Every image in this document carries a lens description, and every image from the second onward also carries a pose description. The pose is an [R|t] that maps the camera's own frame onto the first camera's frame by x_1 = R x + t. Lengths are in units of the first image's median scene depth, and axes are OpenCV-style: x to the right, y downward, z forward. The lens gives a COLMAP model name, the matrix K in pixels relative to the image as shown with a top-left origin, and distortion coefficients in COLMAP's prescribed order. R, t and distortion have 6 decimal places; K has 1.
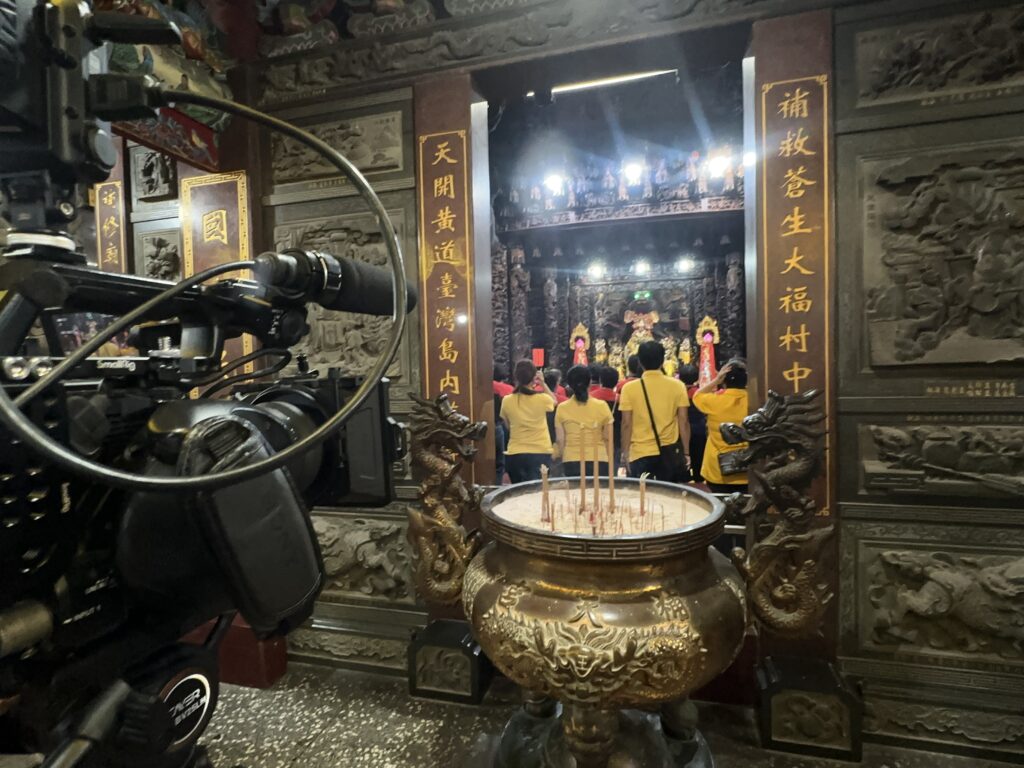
lens RADIAL K [[541.4, 0, 515.8], [0, 541.4, 381.4], [0, 0, 1]] dist [-0.009626, 0.001008]
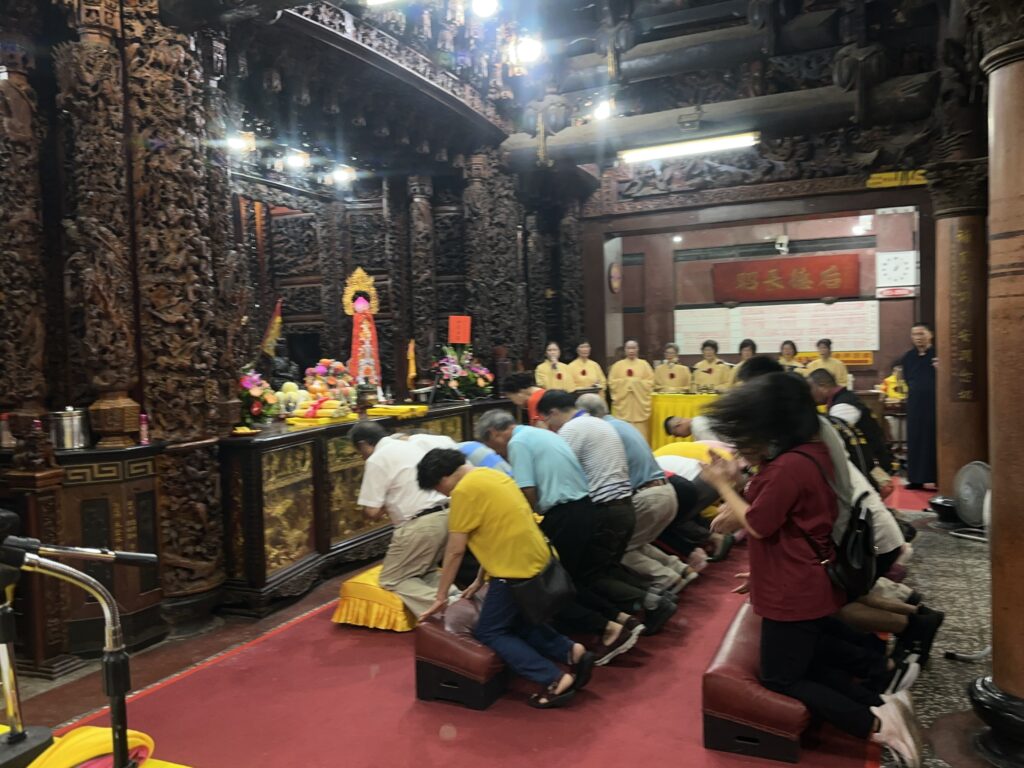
lens RADIAL K [[870.9, 0, 487.7], [0, 870.9, 389.7], [0, 0, 1]] dist [0.100394, -0.172629]
pose [[0.169723, -0.027546, 0.985107, -0.588280], [0.046756, 0.998709, 0.019871, 0.002118], [-0.984382, 0.042687, 0.170792, 0.699639]]
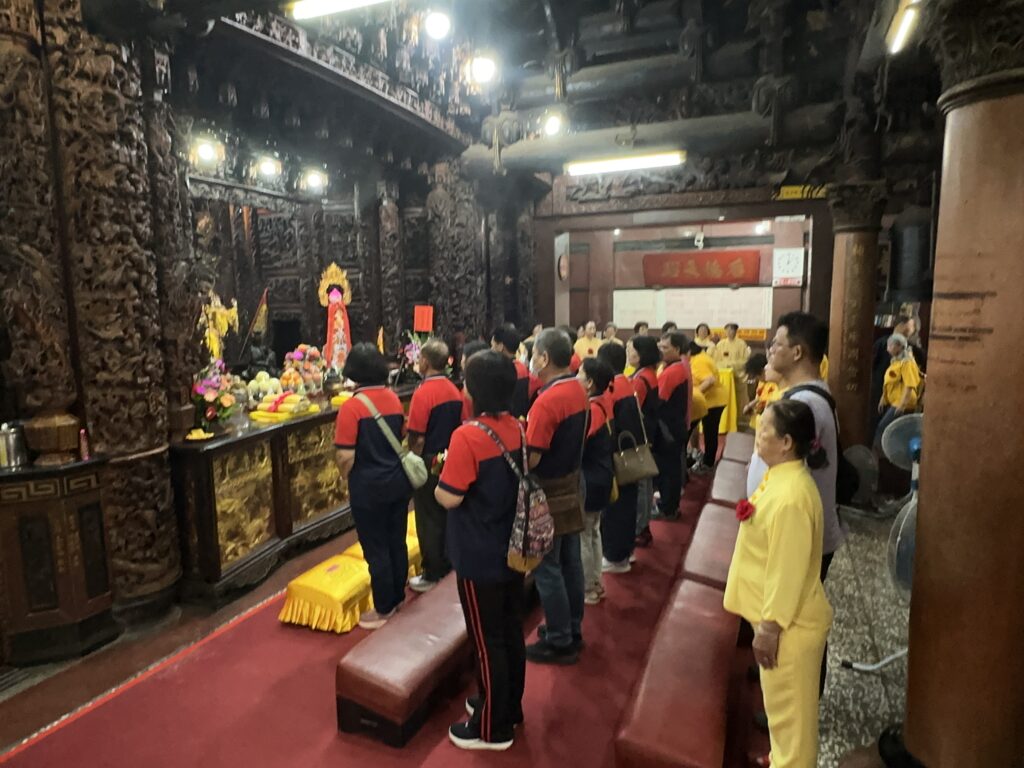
lens RADIAL K [[664.6, 0, 503.0], [0, 664.6, 390.9], [0, 0, 1]] dist [-0.016971, 0.014645]
pose [[0.125708, -0.108297, 0.986139, -0.459831], [0.034712, 0.993895, 0.104724, -0.041879], [-0.991460, 0.021066, 0.128700, 0.686303]]
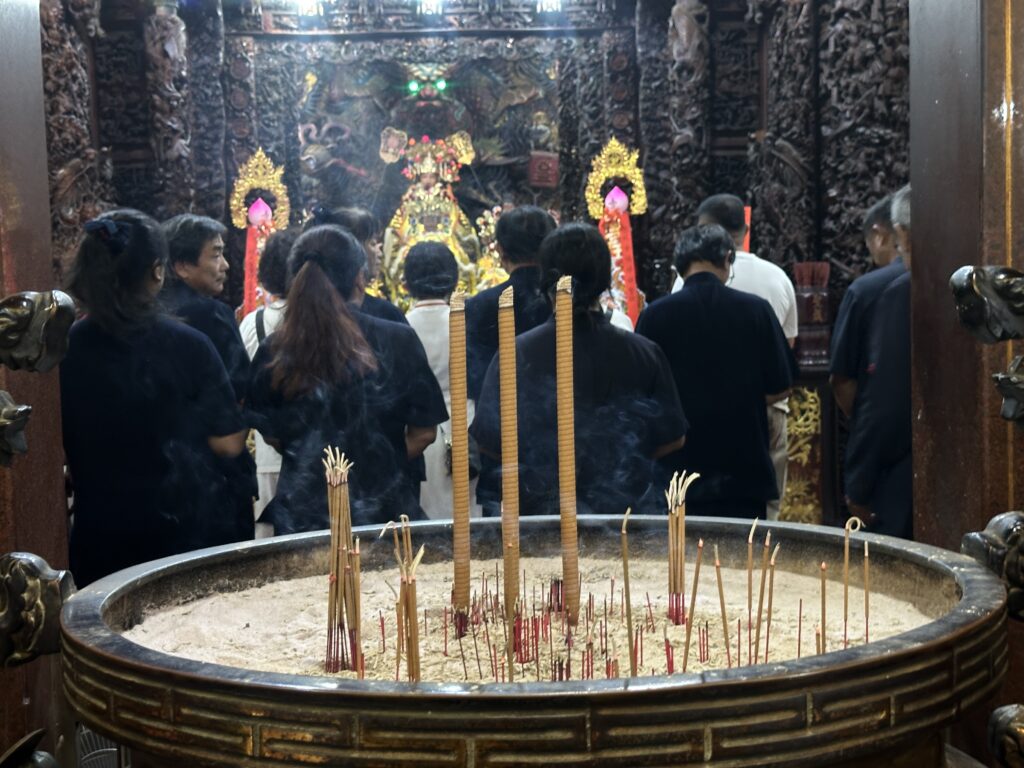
lens RADIAL K [[1451.4, 0, 506.4], [0, 1451.4, 389.3], [0, 0, 1]] dist [0.119223, 0.000000]
pose [[0.949491, -0.022755, 0.312967, -0.022940], [0.020680, 0.999737, 0.009948, 0.035494], [-0.313111, -0.002974, 0.949712, 0.096769]]
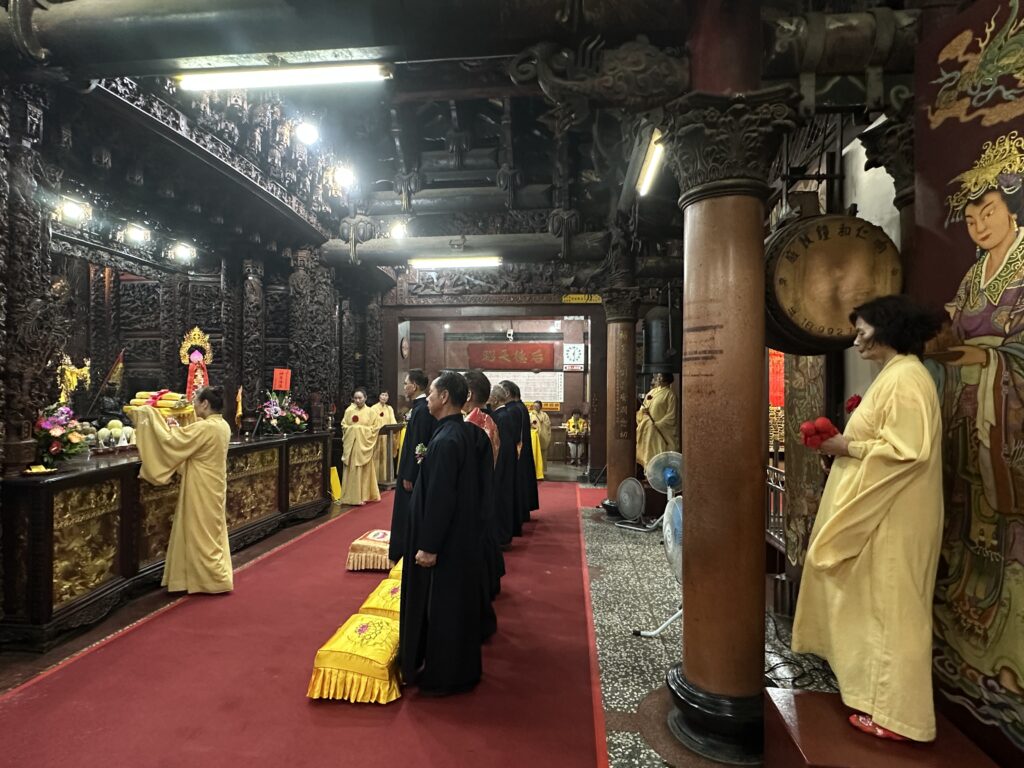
lens RADIAL K [[541.4, 0, 513.3], [0, 541.4, 386.7], [0, 0, 1]] dist [-0.009626, 0.001008]
pose [[-0.169681, 0.032150, 0.984975, -0.457677], [0.021254, 0.999355, -0.028958, -0.007215], [-0.985270, 0.016020, -0.170254, 0.697058]]
